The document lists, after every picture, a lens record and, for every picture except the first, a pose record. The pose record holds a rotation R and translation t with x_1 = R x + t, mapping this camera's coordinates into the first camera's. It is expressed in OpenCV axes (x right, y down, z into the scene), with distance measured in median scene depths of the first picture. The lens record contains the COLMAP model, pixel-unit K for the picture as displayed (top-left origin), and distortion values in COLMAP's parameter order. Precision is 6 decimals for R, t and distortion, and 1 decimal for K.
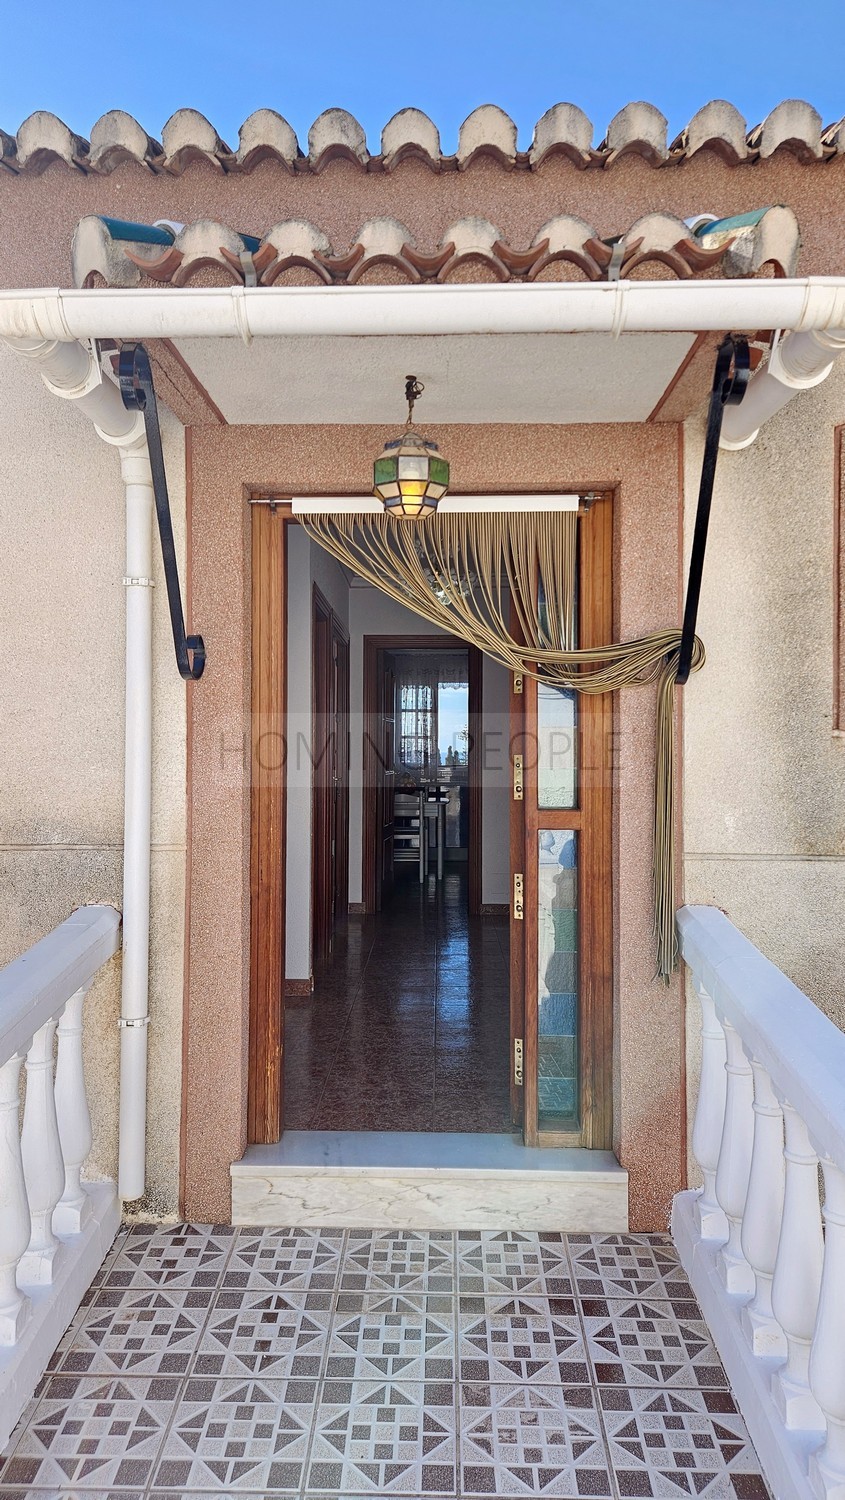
lens RADIAL K [[1002.0, 0, 422.5], [0, 1002.0, 750.0], [0, 0, 1]] dist [0.076641, -0.058086]
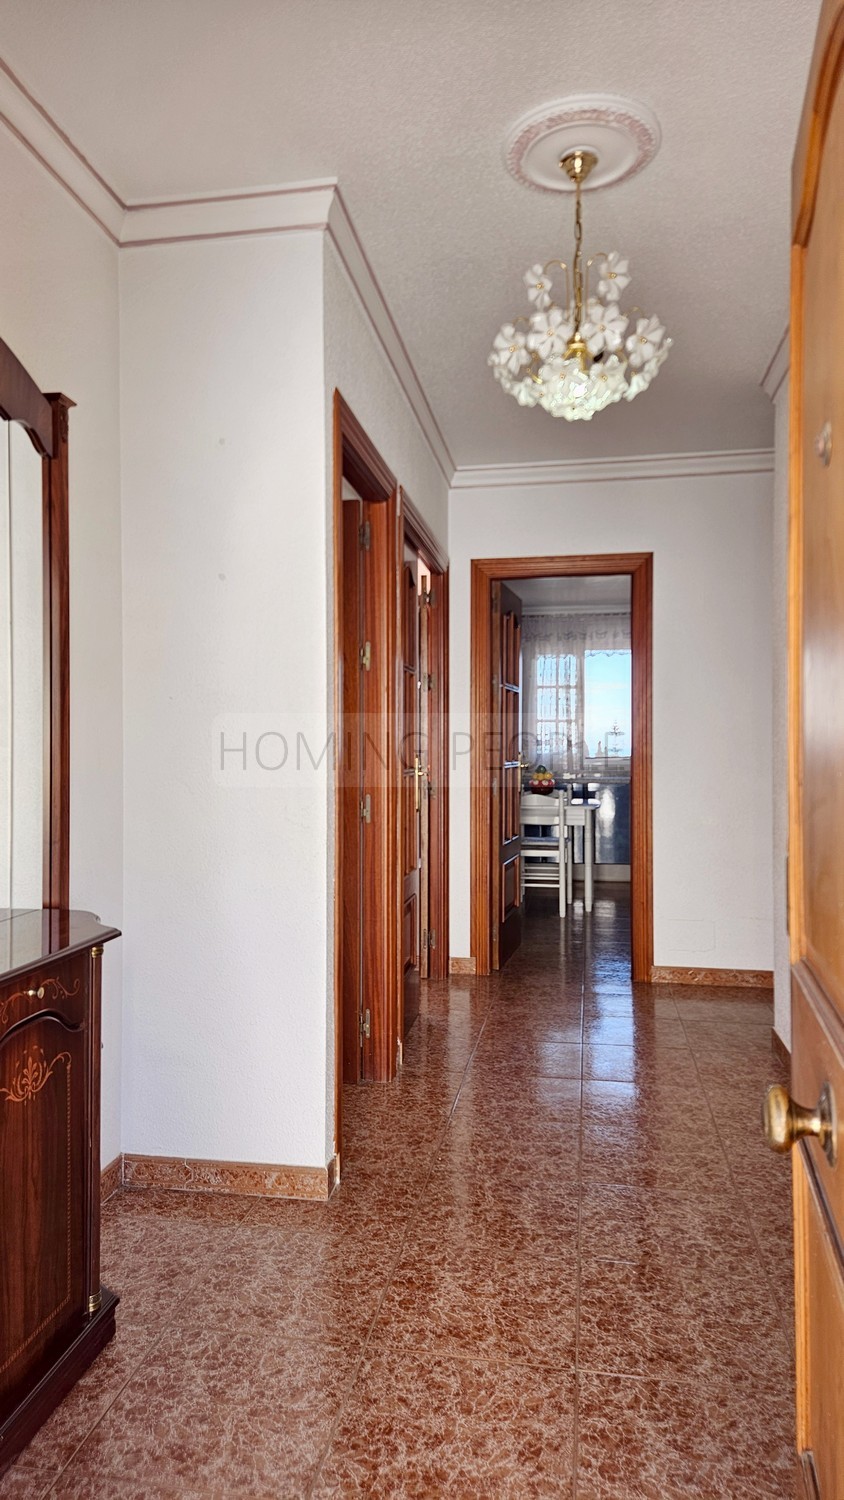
lens RADIAL K [[1002.0, 0, 422.0], [0, 1002.0, 750.0], [0, 0, 1]] dist [0.076641, -0.058086]
pose [[0.989120, -0.006336, -0.146973, 0.005198], [0.006918, 0.999970, 0.003444, 0.007269], [0.146946, -0.004424, 0.989135, 0.227579]]
